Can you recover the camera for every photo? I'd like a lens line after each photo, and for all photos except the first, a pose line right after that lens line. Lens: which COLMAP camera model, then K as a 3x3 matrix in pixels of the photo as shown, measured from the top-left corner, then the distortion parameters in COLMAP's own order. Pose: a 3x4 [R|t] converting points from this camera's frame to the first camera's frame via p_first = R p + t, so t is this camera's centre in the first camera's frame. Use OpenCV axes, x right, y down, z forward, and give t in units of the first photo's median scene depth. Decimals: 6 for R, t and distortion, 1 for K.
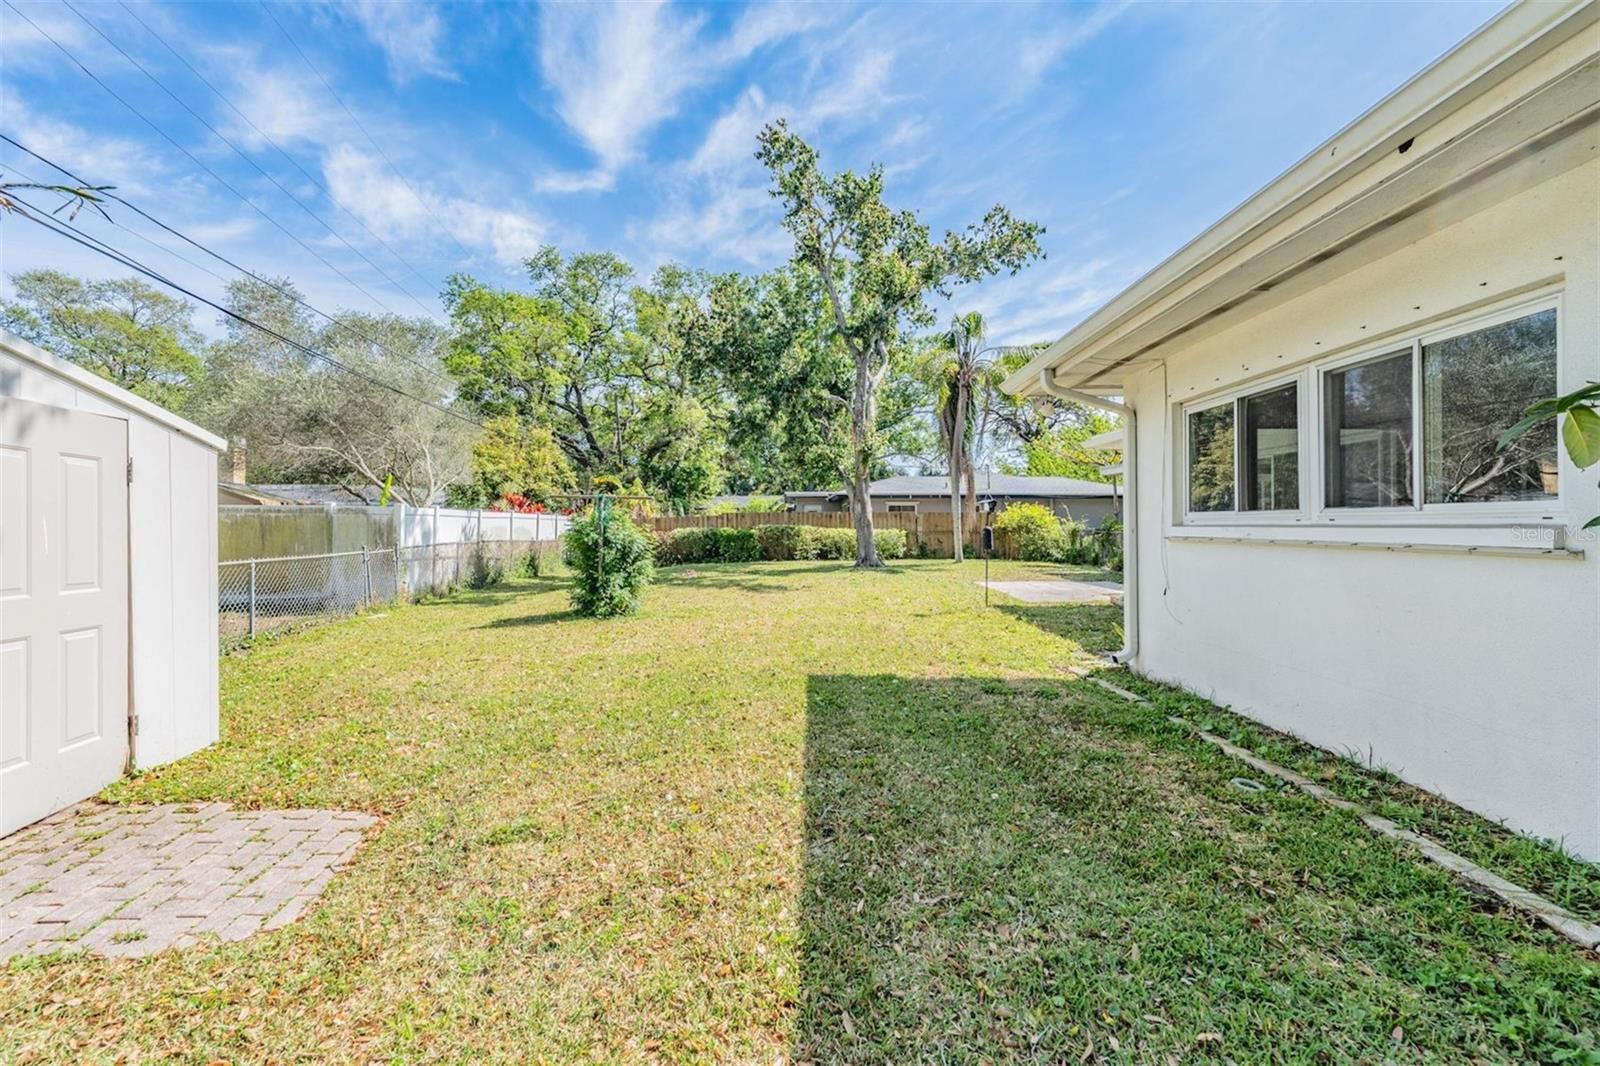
lens RADIAL K [[644.8, 0, 800.3], [0, 644.8, 530.2], [0, 0, 1]] dist [-0.004286, 0.000462]
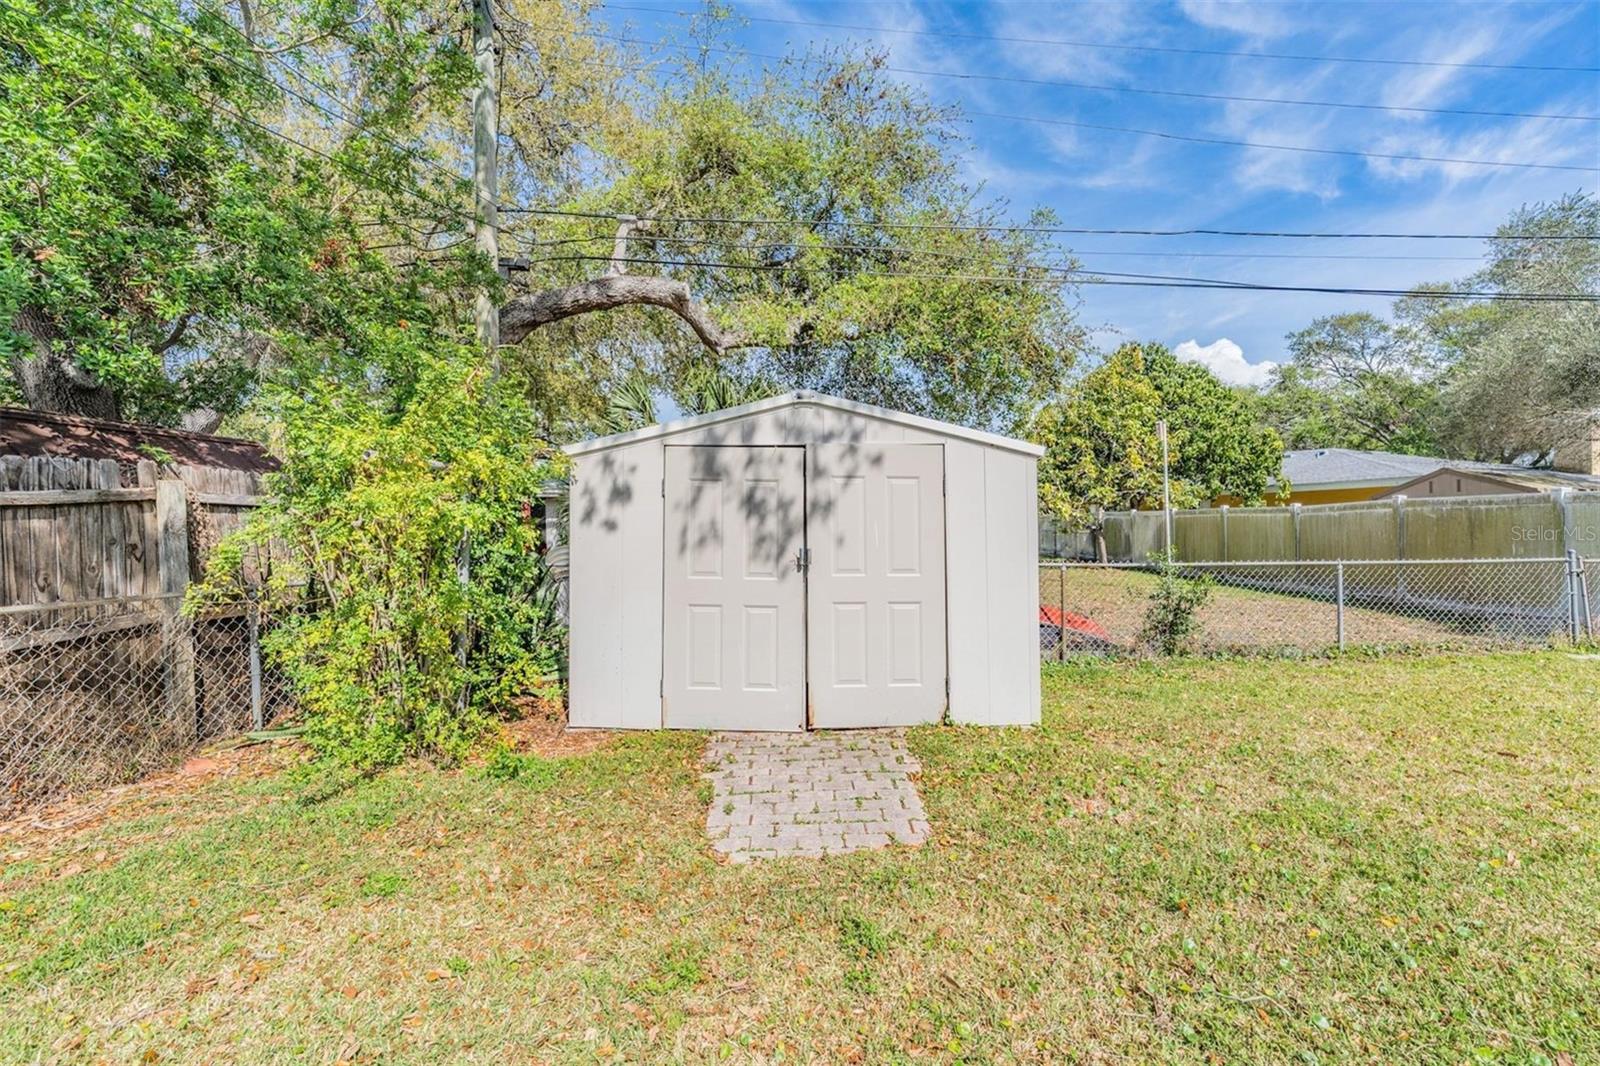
lens RADIAL K [[644.8, 0, 802.7], [0, 644.8, 532.2], [0, 0, 1]] dist [-0.004286, 0.000462]
pose [[-0.106375, 0.009693, -0.994279, 0.255795], [0.003082, 0.999951, 0.009419, -0.009373], [0.994321, -0.002062, -0.106400, 0.840551]]
